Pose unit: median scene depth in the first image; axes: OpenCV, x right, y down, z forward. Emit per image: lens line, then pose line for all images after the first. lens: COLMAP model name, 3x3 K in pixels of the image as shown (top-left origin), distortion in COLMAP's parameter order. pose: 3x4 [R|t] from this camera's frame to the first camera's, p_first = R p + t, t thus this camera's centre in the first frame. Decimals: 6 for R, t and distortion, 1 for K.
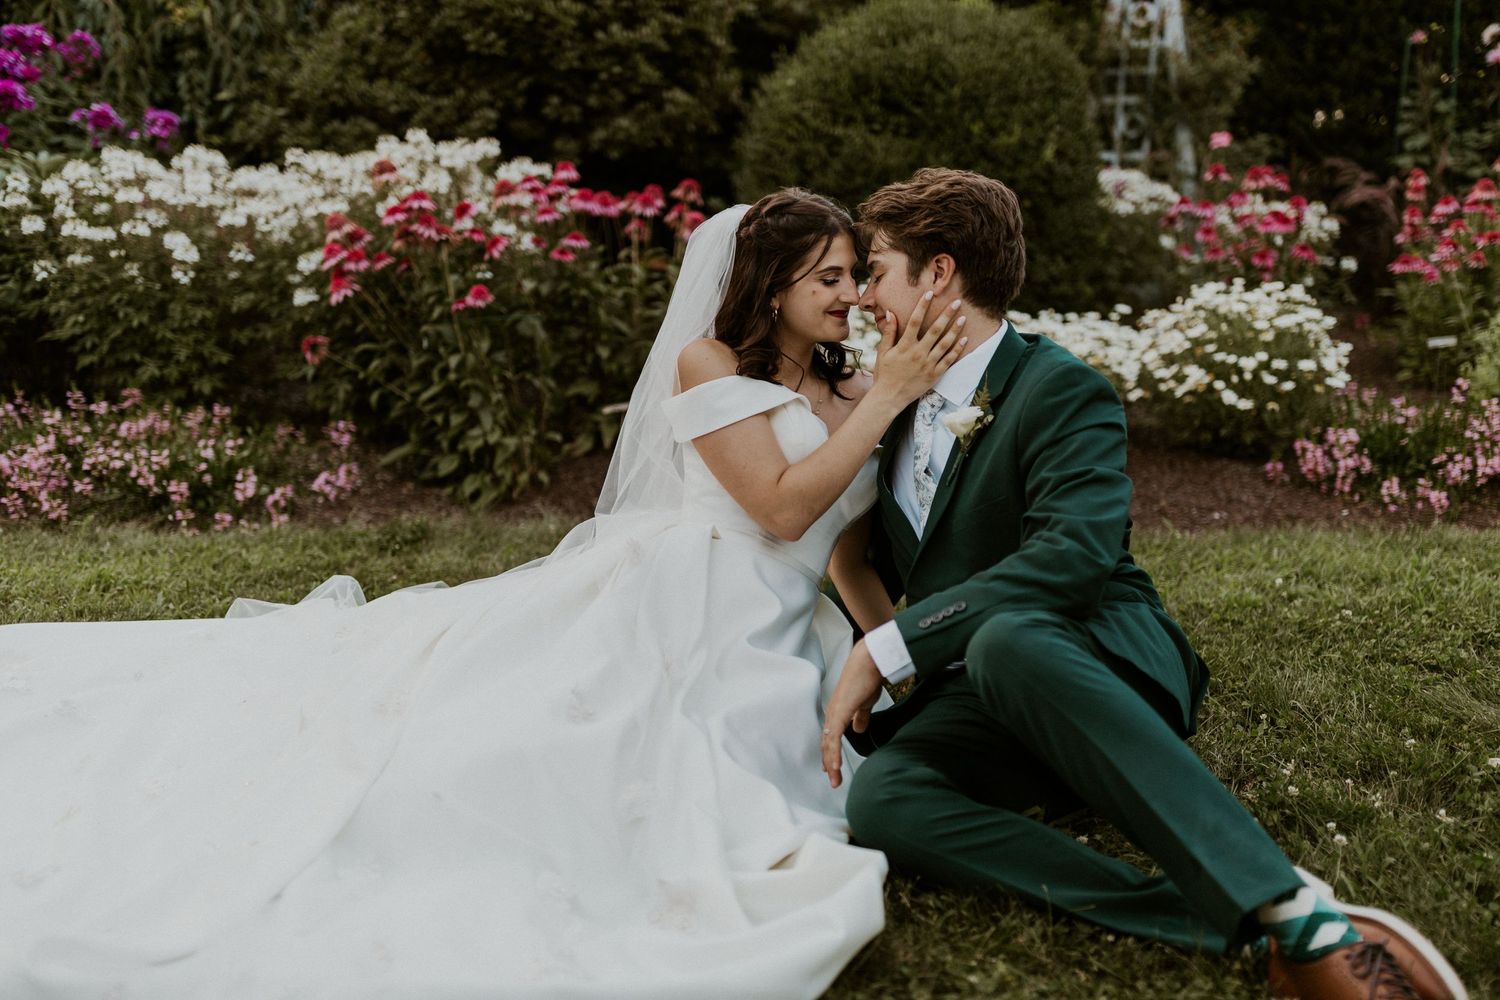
lens RADIAL K [[1414.3, 0, 747.5], [0, 1414.3, 492.3], [0, 0, 1]] dist [0.000990, -0.010945]
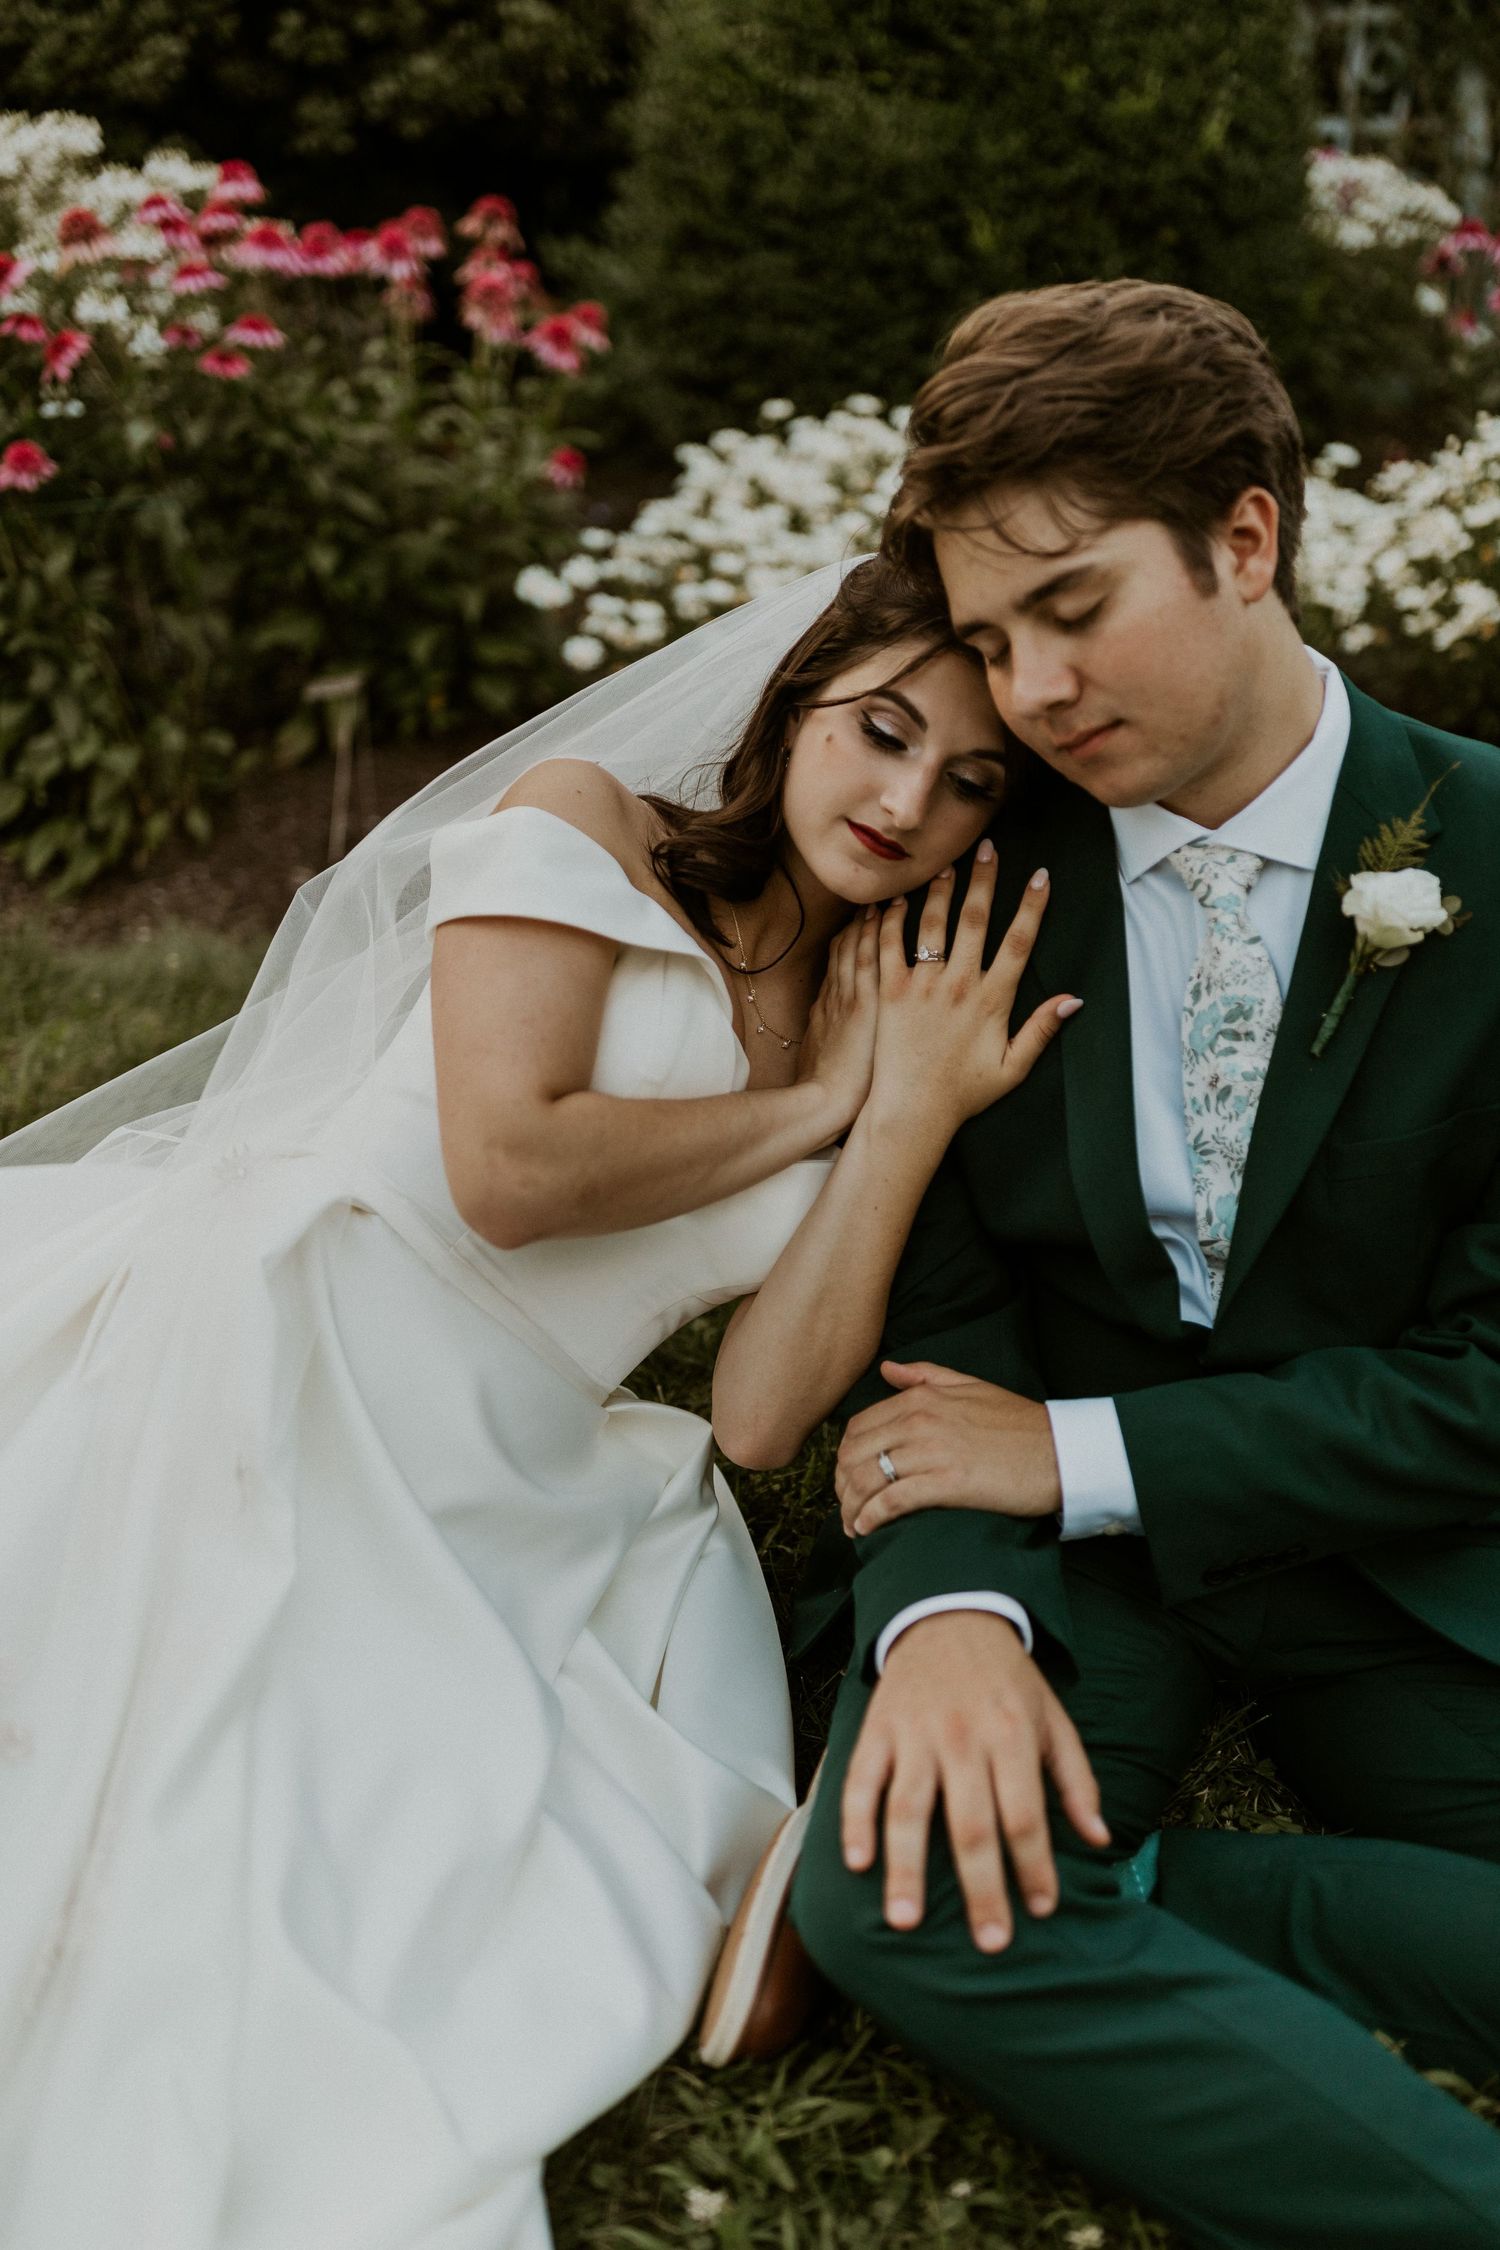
lens RADIAL K [[2226.0, 0, 750.0], [0, 2226.0, 1125.0], [0, 0, 1]] dist [0.004822, -0.002099]
pose [[0.999956, -0.005892, 0.007268, 0.044164], [0.004382, 0.981271, 0.192581, -0.051724], [-0.008266, -0.192540, 0.981254, 0.166115]]
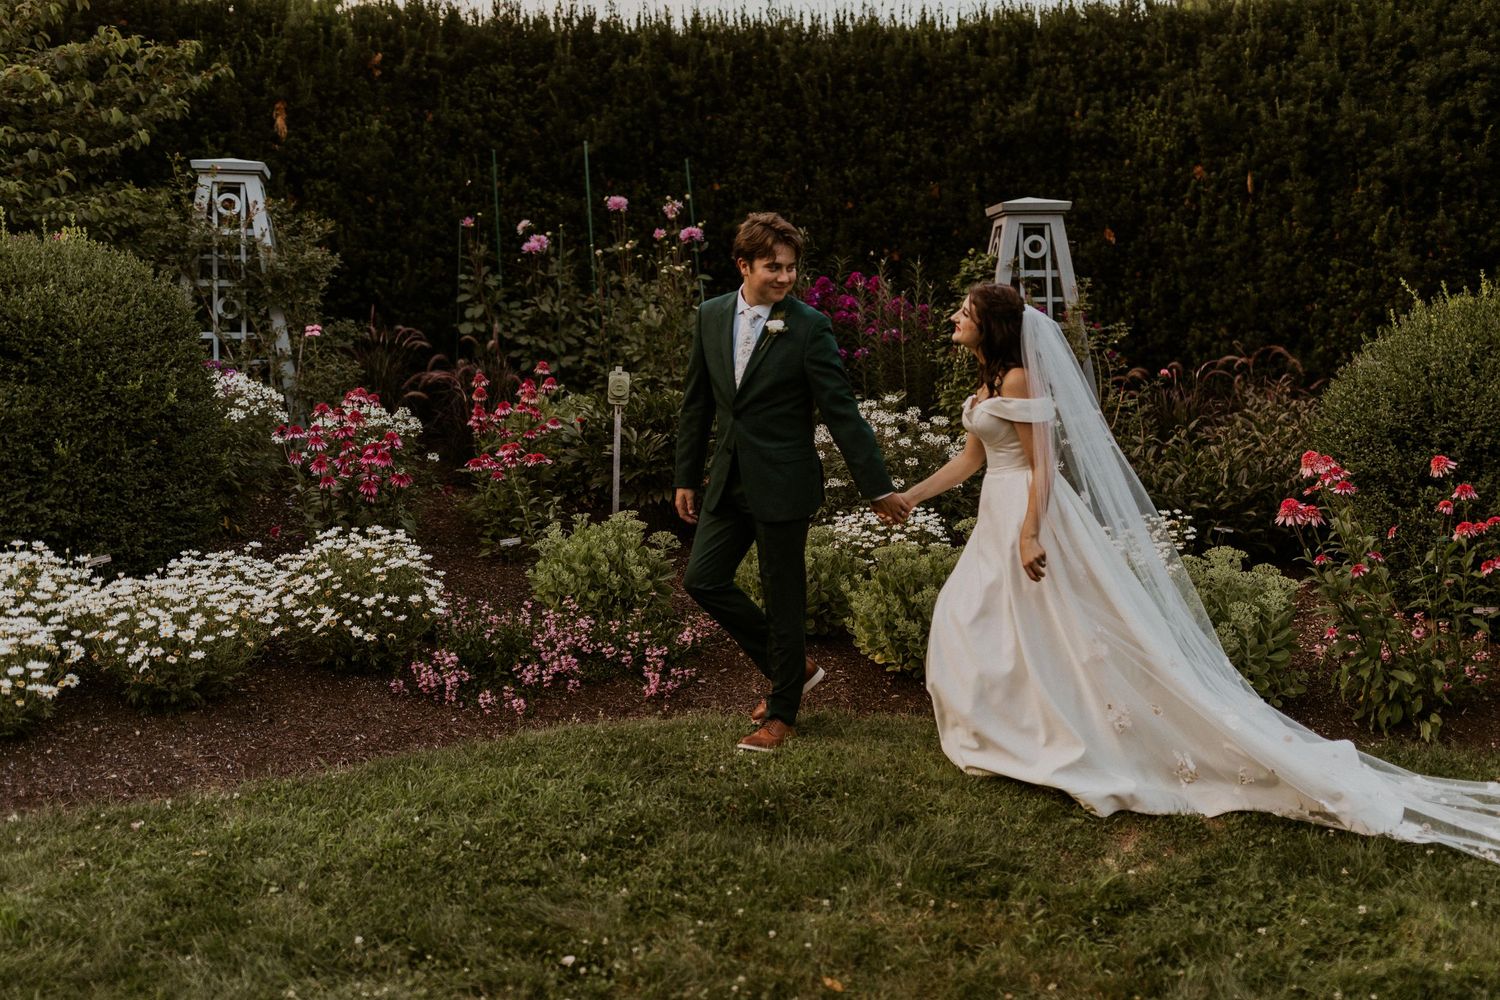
lens RADIAL K [[1414.3, 0, 747.5], [0, 1414.3, 492.3], [0, 0, 1]] dist [0.000990, -0.010945]
pose [[0.812370, -0.062888, 0.579742, -0.082428], [0.094011, 0.995287, -0.023769, -0.118452], [-0.575515, 0.073811, 0.814453, -0.191281]]
